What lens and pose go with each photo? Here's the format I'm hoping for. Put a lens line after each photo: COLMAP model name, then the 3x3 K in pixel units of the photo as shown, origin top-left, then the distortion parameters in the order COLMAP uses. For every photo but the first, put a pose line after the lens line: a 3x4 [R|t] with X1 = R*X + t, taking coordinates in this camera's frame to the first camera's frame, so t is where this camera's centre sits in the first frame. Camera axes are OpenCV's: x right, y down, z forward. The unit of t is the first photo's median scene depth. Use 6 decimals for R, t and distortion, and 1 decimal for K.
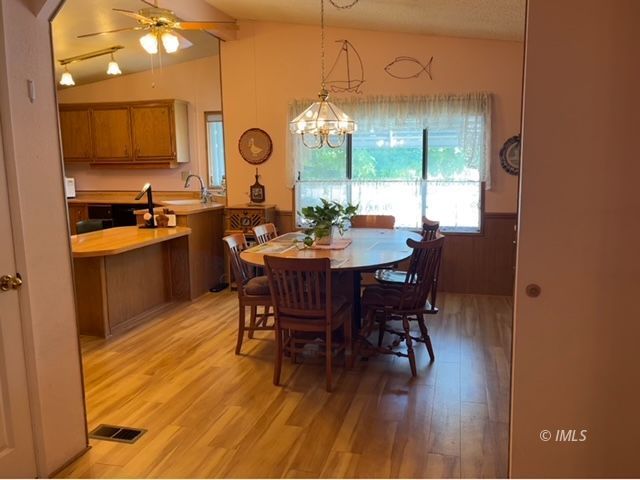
lens RADIAL K [[528.2, 0, 319.8], [0, 528.2, 237.8], [0, 0, 1]] dist [0.004282, -0.004179]
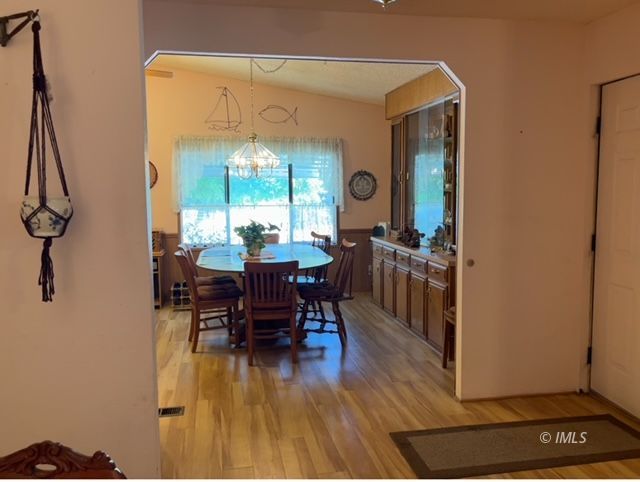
lens RADIAL K [[529.0, 0, 320.9], [0, 529.0, 240.4], [0, 0, 1]] dist [-0.004770, -0.001427]
pose [[0.897742, -0.037125, 0.438954, -0.297290], [0.057131, 0.997839, -0.032450, 0.018951], [-0.436801, 0.054209, 0.897923, -0.139548]]
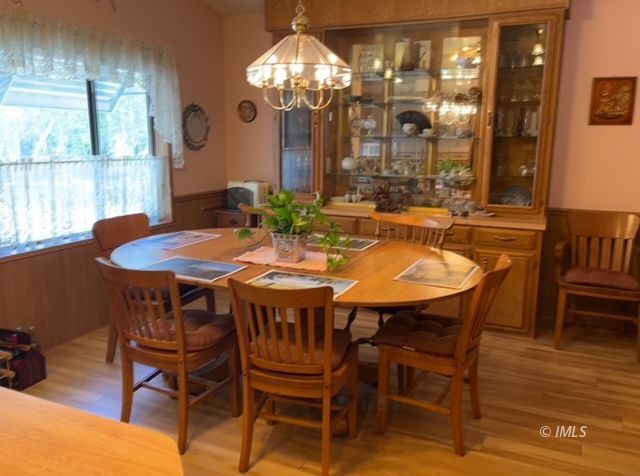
lens RADIAL K [[528.2, 0, 321.0], [0, 528.2, 241.0], [0, 0, 1]] dist [0.004282, -0.004179]
pose [[0.148809, -0.160986, 0.975674, -0.454603], [0.122746, 0.982036, 0.143314, -0.069173], [-0.981218, 0.098434, 0.165896, 0.649929]]
